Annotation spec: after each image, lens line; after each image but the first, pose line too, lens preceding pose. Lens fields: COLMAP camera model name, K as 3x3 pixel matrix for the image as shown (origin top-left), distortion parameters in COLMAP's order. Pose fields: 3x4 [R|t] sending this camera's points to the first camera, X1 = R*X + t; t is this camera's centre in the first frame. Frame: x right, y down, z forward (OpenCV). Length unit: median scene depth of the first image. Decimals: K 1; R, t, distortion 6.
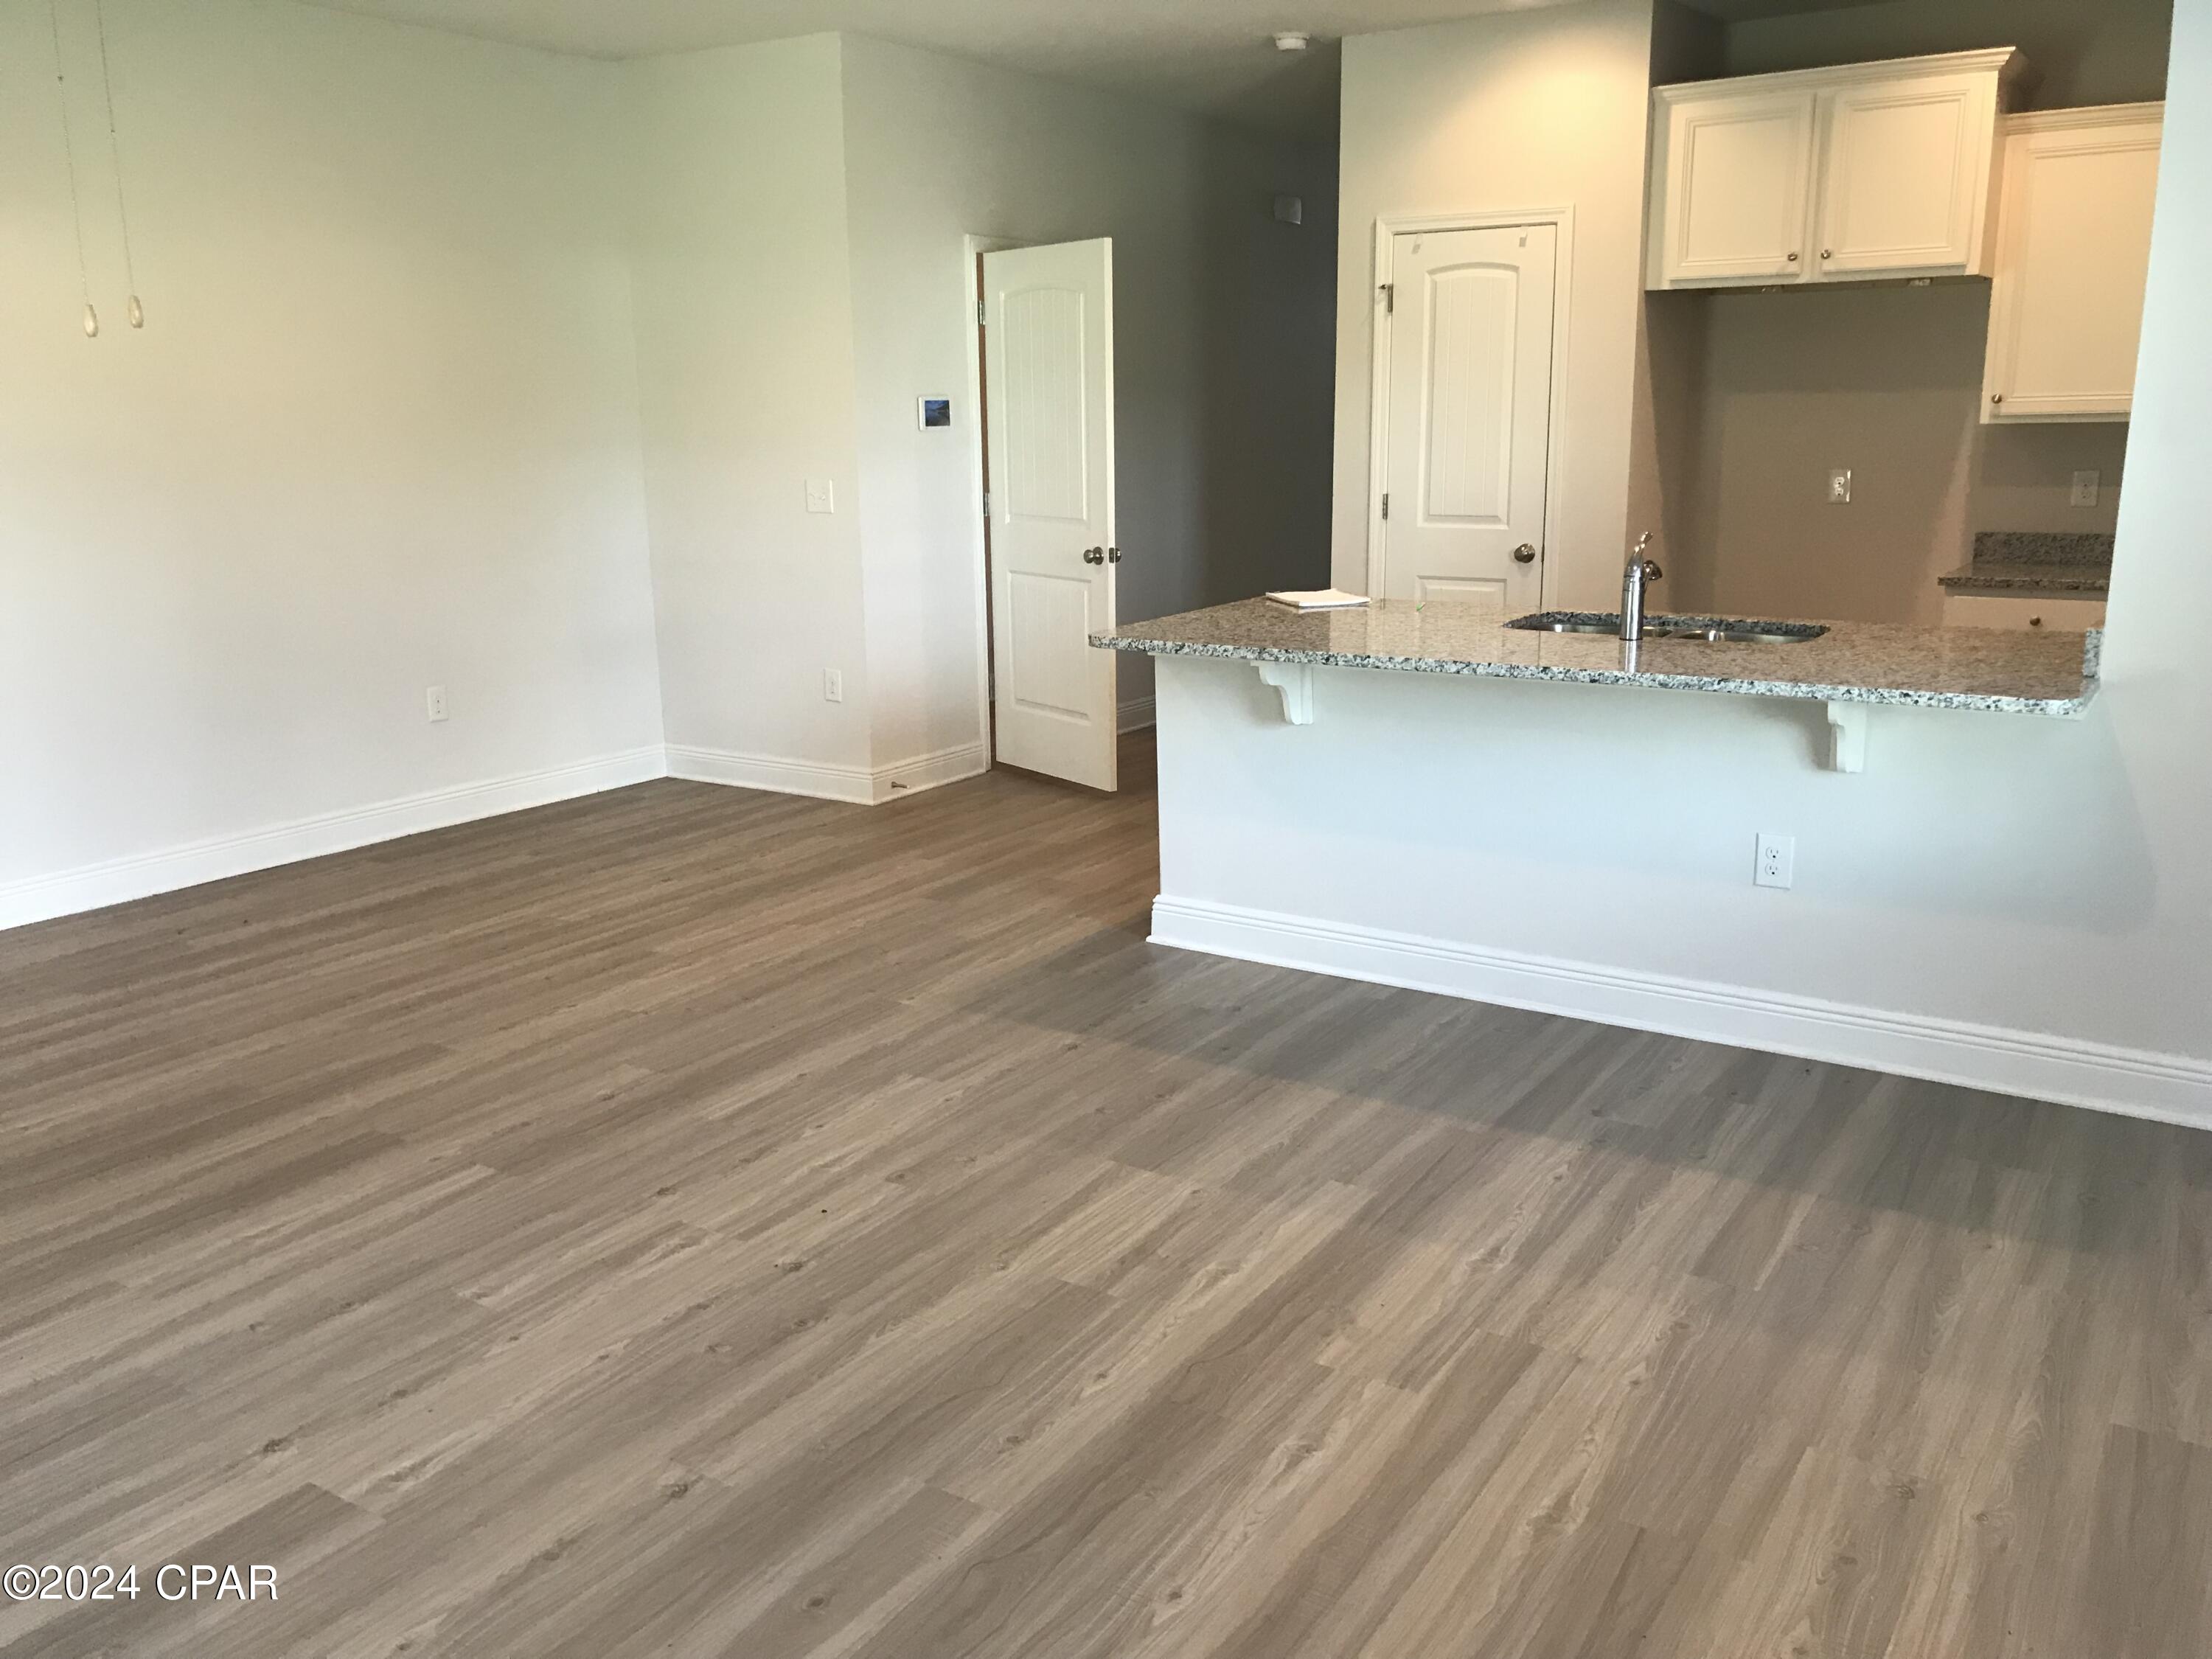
lens RADIAL K [[1806.5, 0, 1106.0], [0, 1806.5, 829.5], [0, 0, 1]] dist [0.003902, 0.004050]
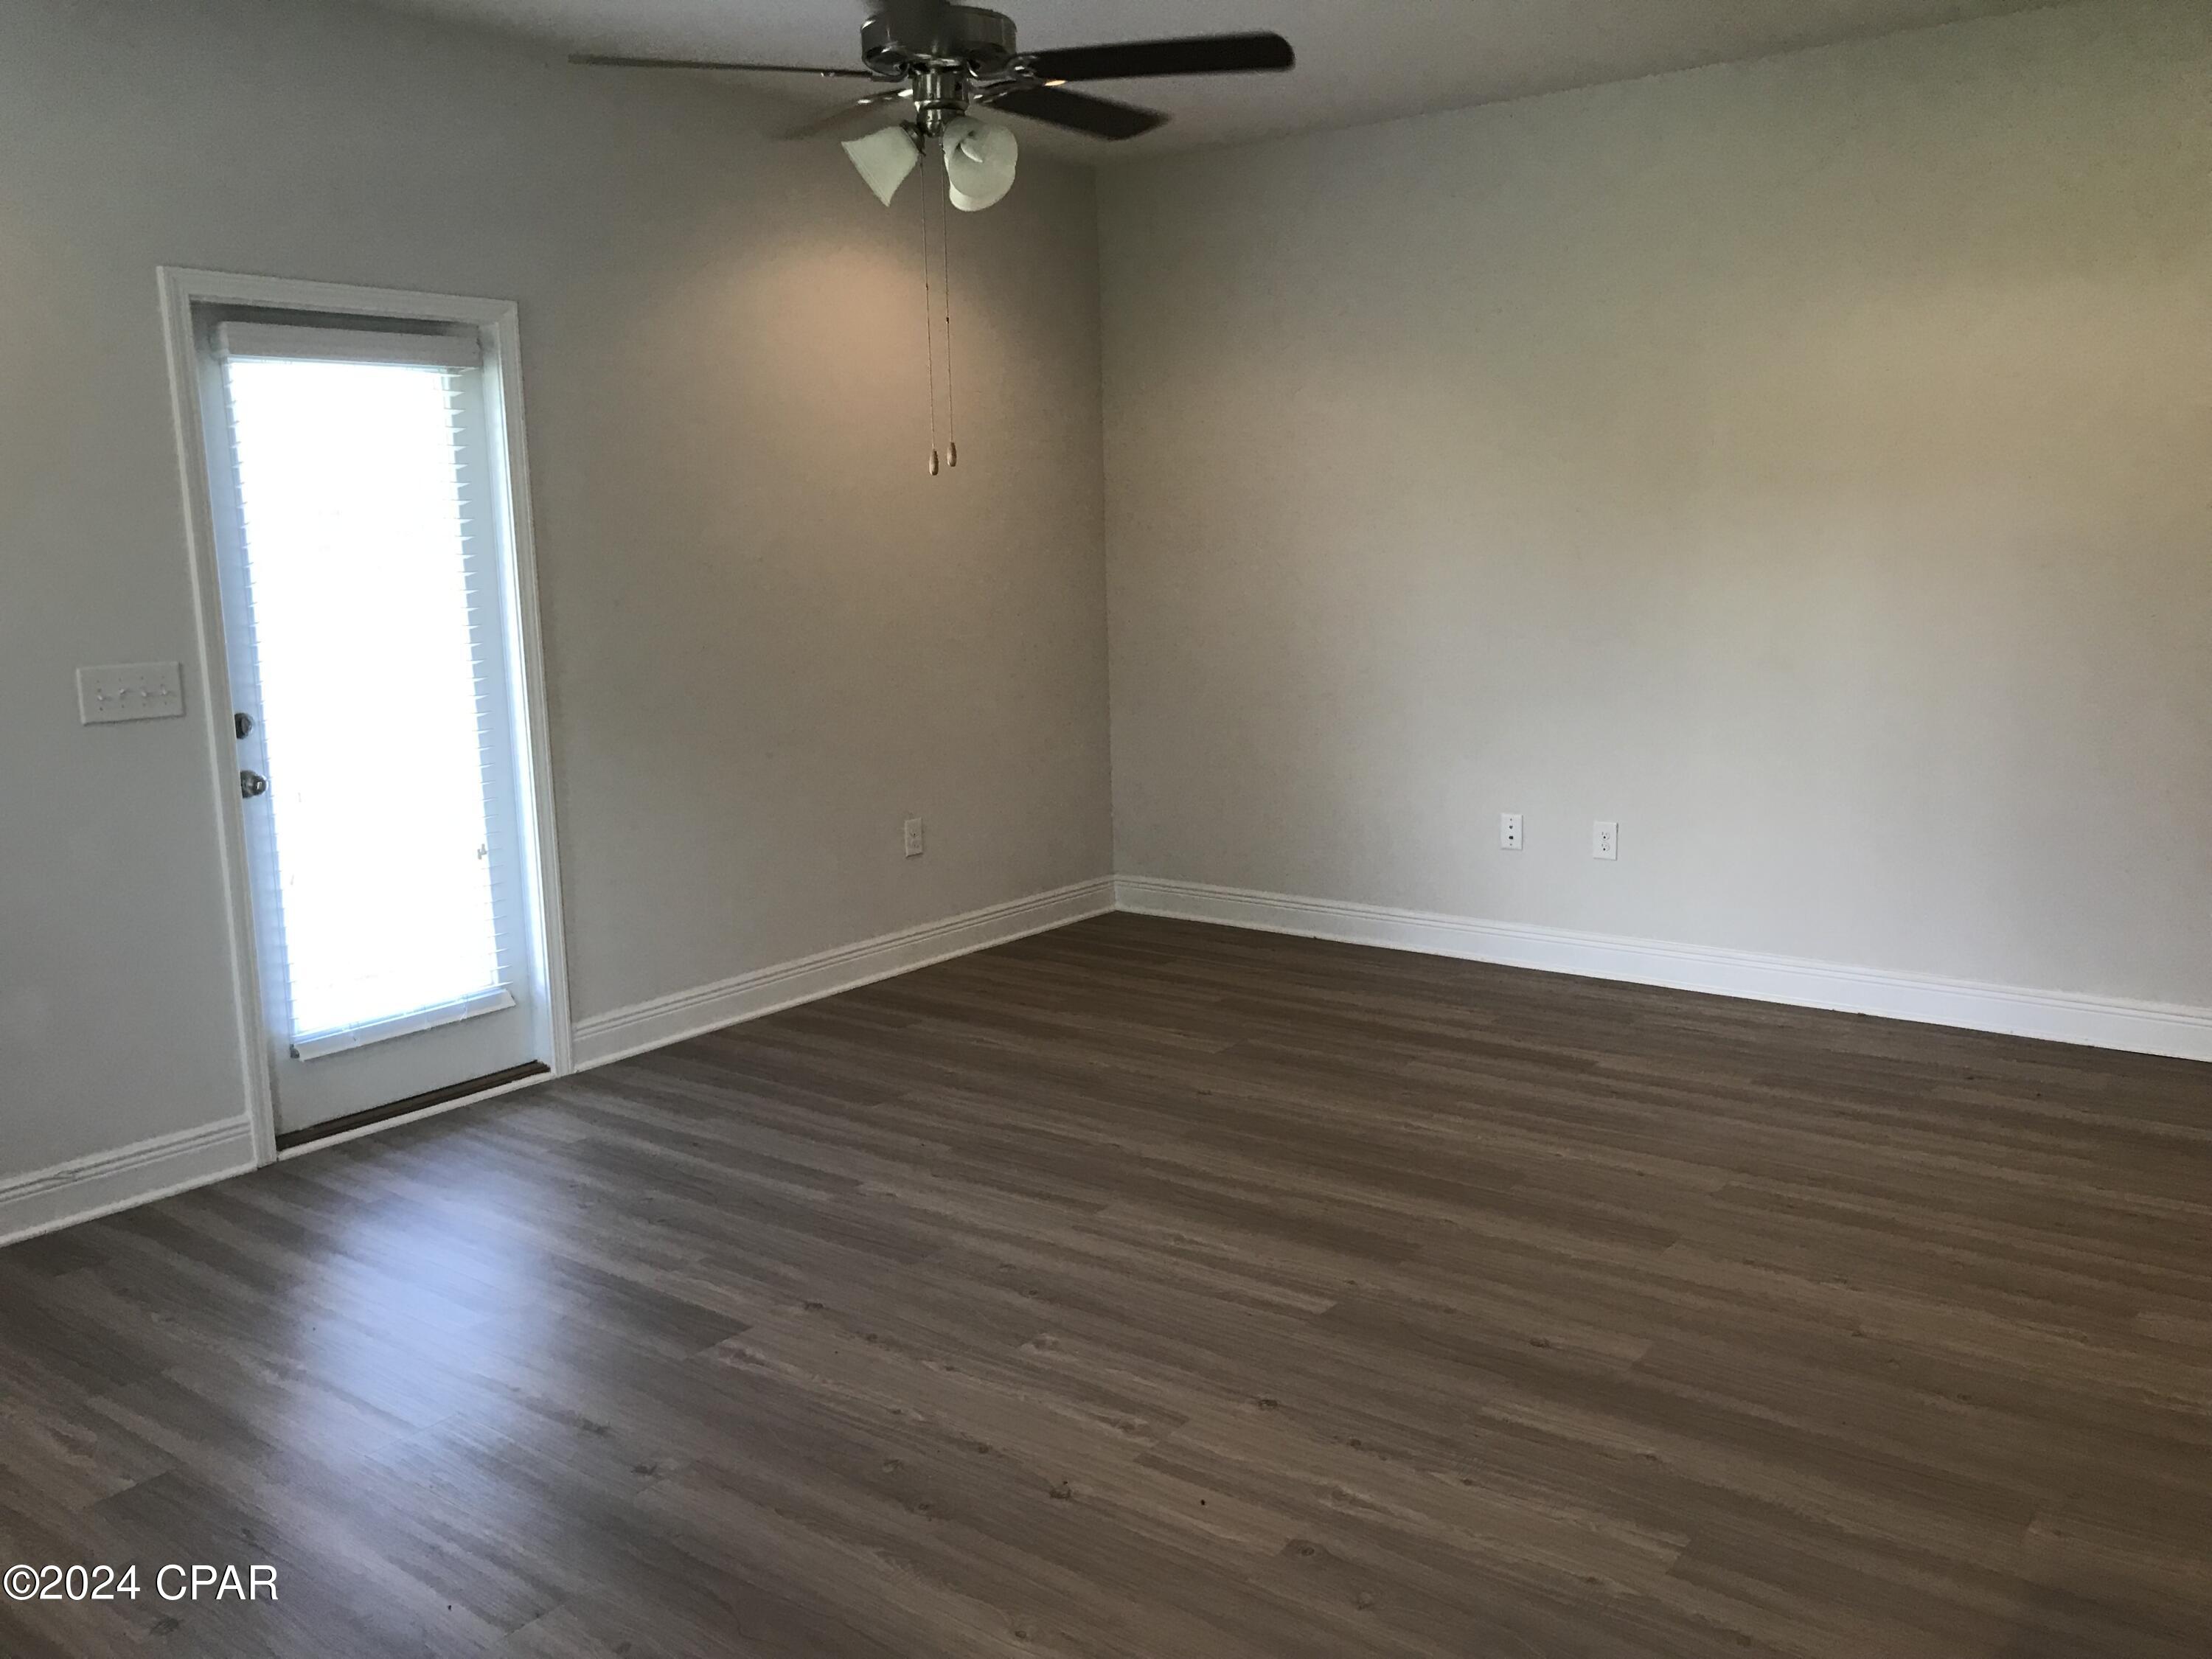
lens RADIAL K [[1806.5, 0, 1106.0], [0, 1806.5, 829.5], [0, 0, 1]] dist [0.003902, 0.004050]
pose [[-0.063038, 0.183741, -0.980951, 0.553606], [-0.211359, 0.958153, 0.193053, -0.213465], [0.975373, 0.219503, -0.021565, 0.850660]]
